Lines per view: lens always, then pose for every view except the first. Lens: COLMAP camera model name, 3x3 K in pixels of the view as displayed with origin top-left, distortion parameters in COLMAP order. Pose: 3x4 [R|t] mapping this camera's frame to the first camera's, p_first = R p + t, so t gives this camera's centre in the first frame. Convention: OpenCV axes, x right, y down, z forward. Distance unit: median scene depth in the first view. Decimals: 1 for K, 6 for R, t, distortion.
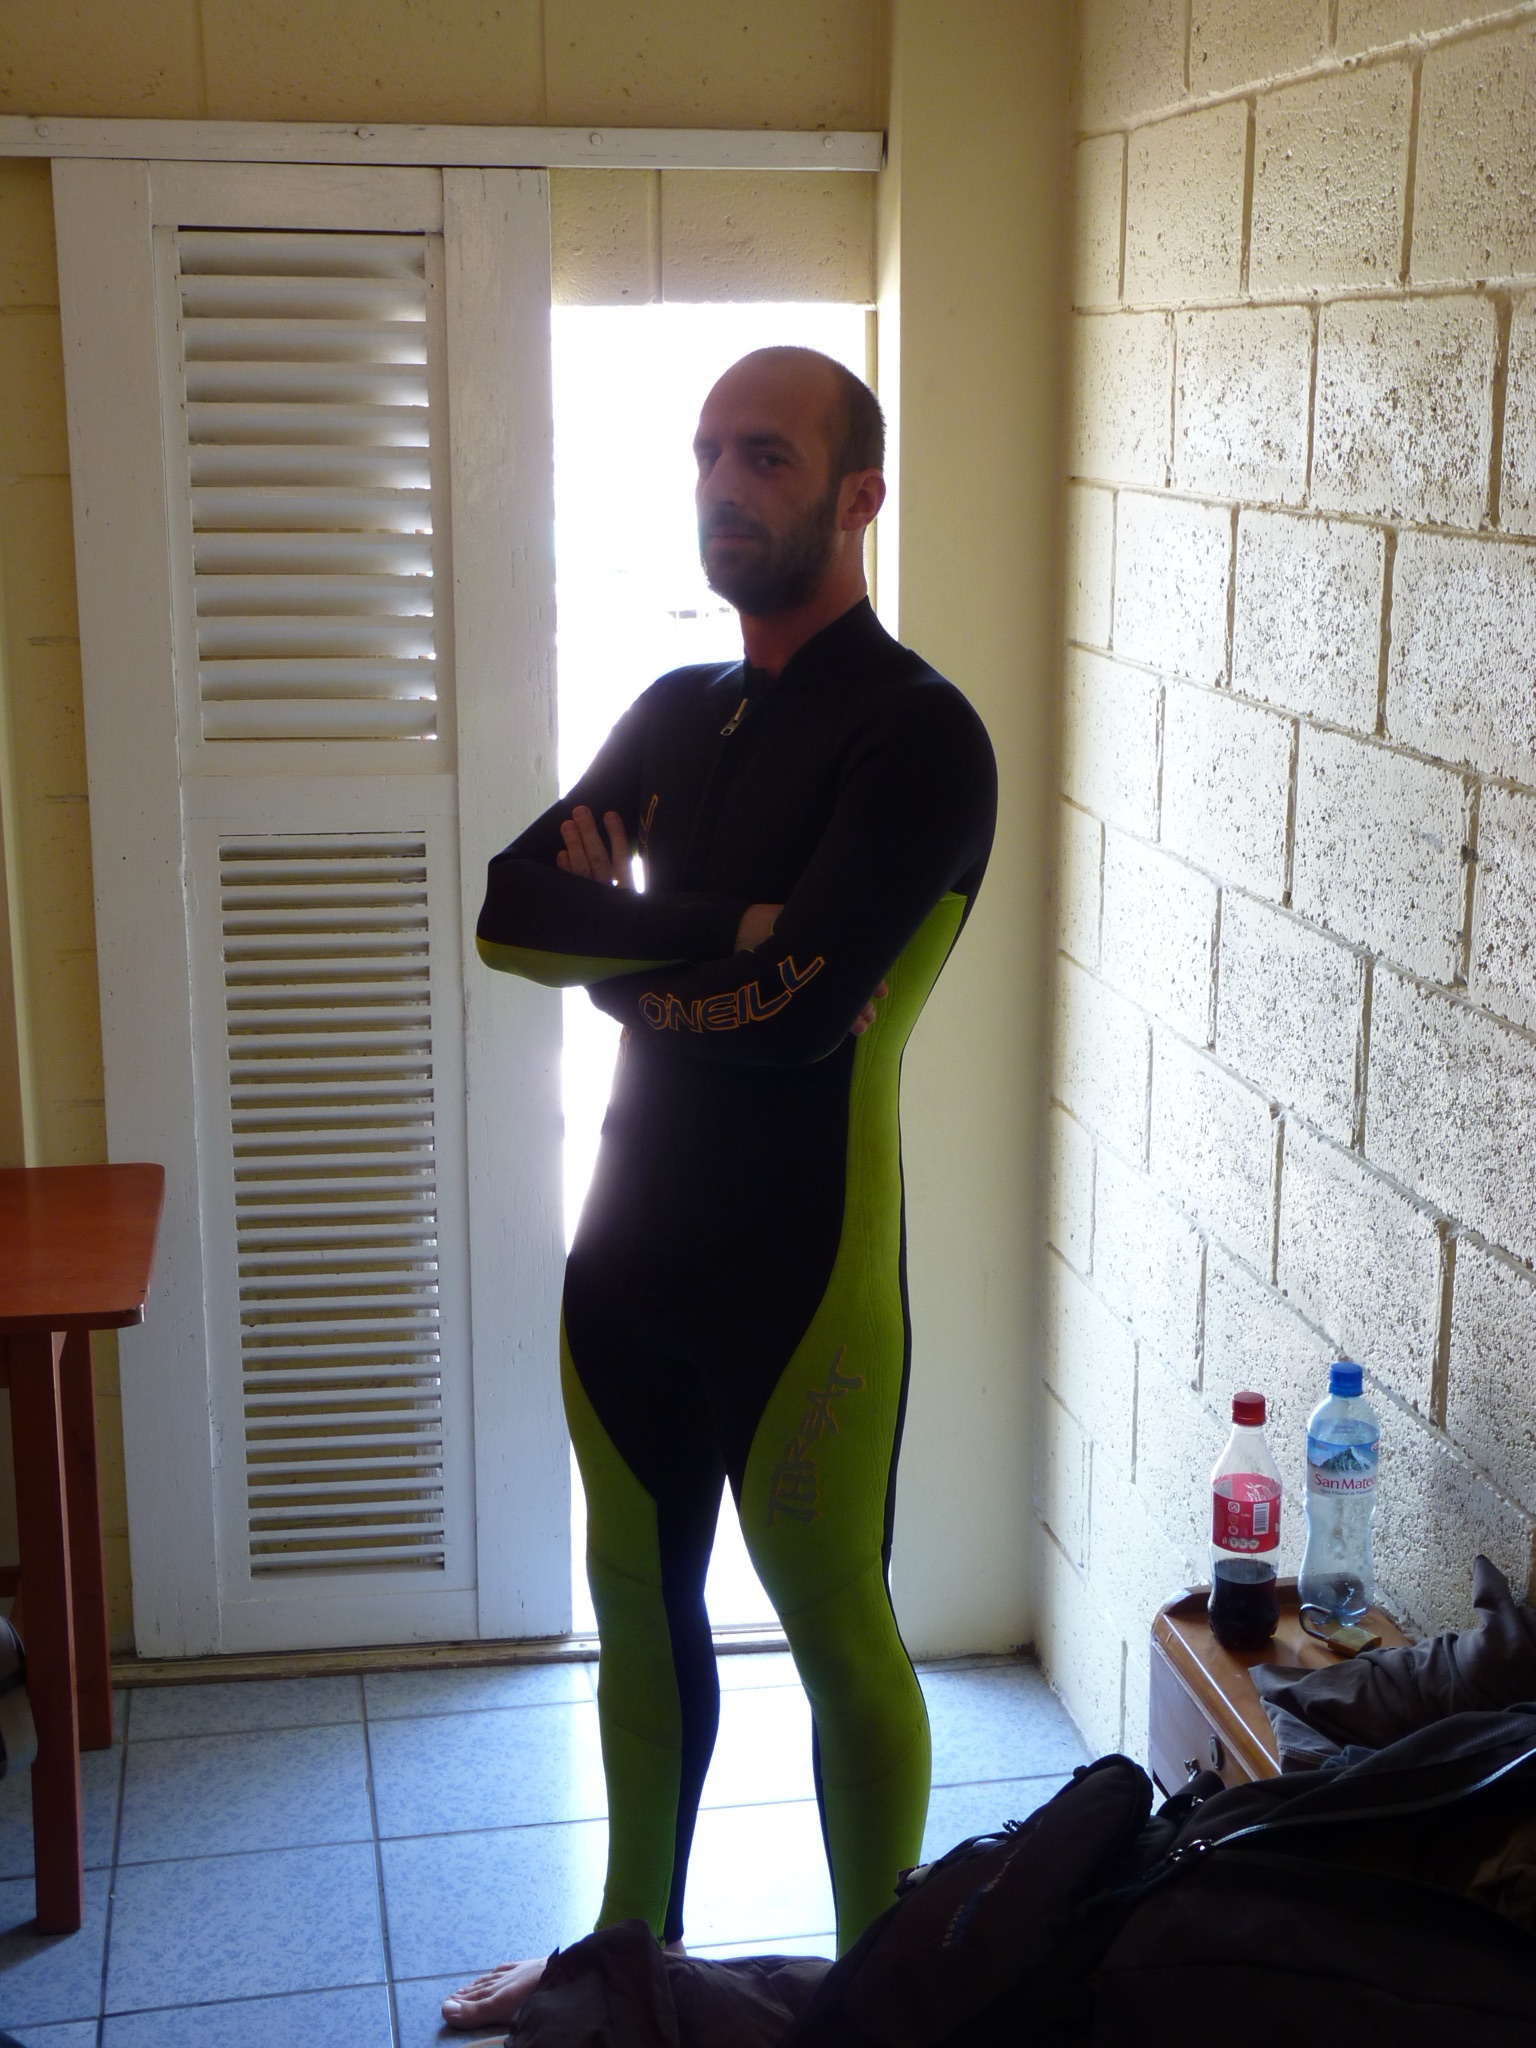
lens RADIAL K [[2858.6, 0, 768.0], [0, 2858.6, 1024.0], [0, 0, 1]] dist [0.118345, 0.173209]
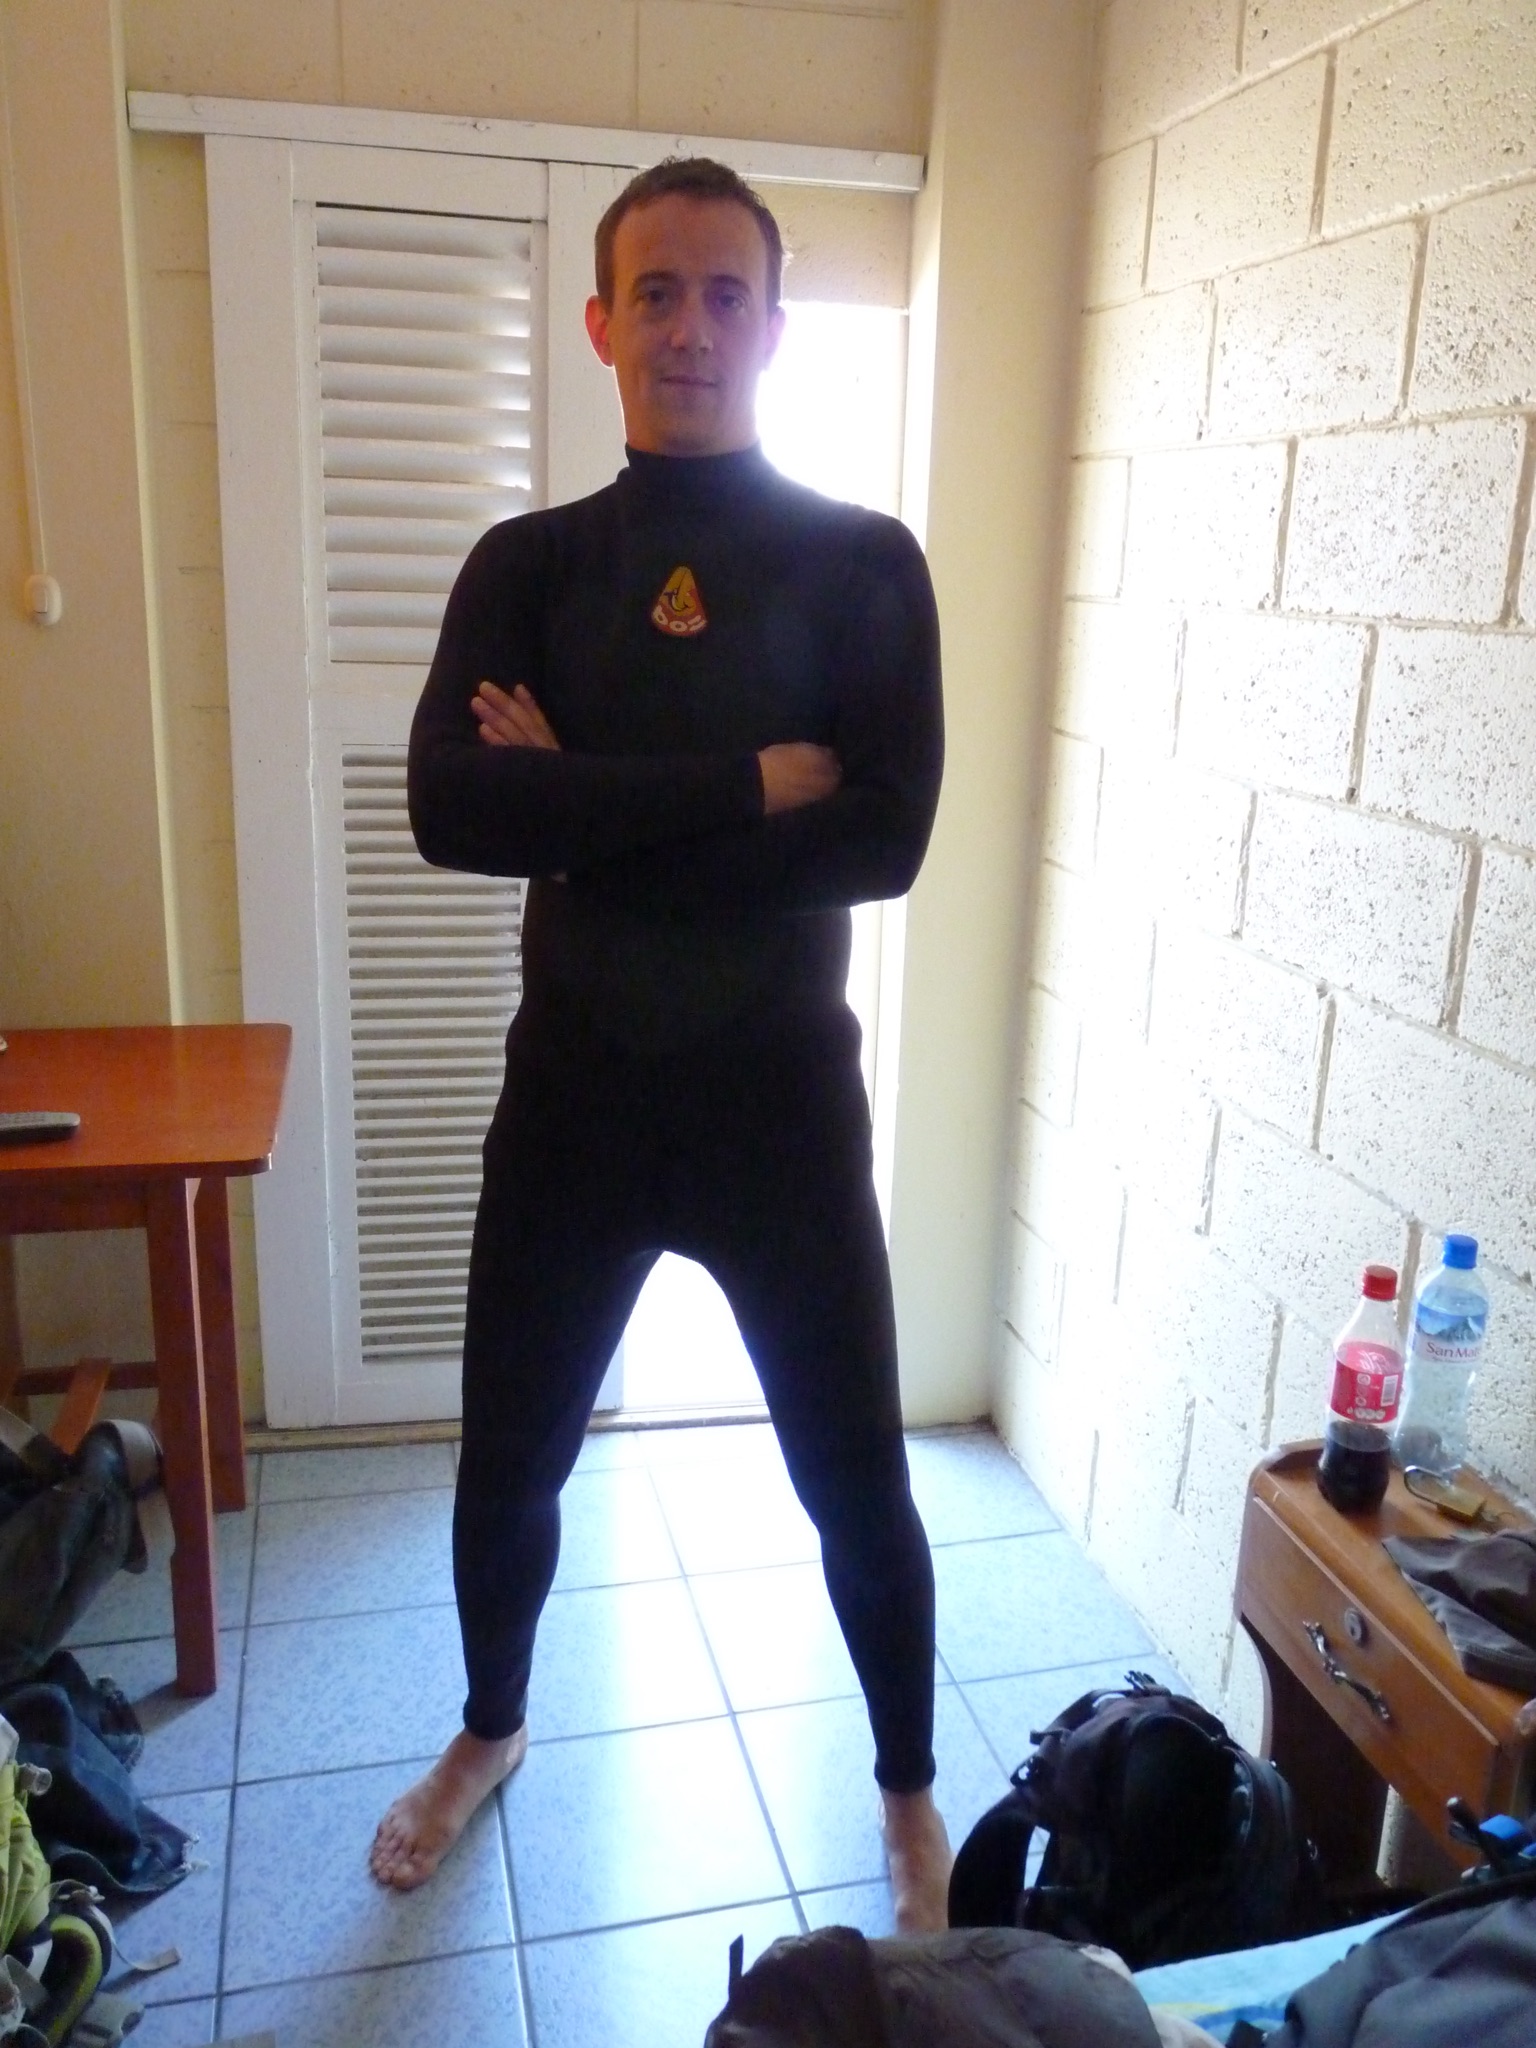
lens RADIAL K [[1680.3, 0, 765.0], [0, 1680.3, 988.0], [0, 0, 1]] dist [0.034579, -0.006730]
pose [[0.997617, 0.015373, 0.067259, -0.071648], [-0.017013, 0.999570, 0.023891, 0.015786], [-0.066863, -0.024979, 0.997449, 0.338245]]
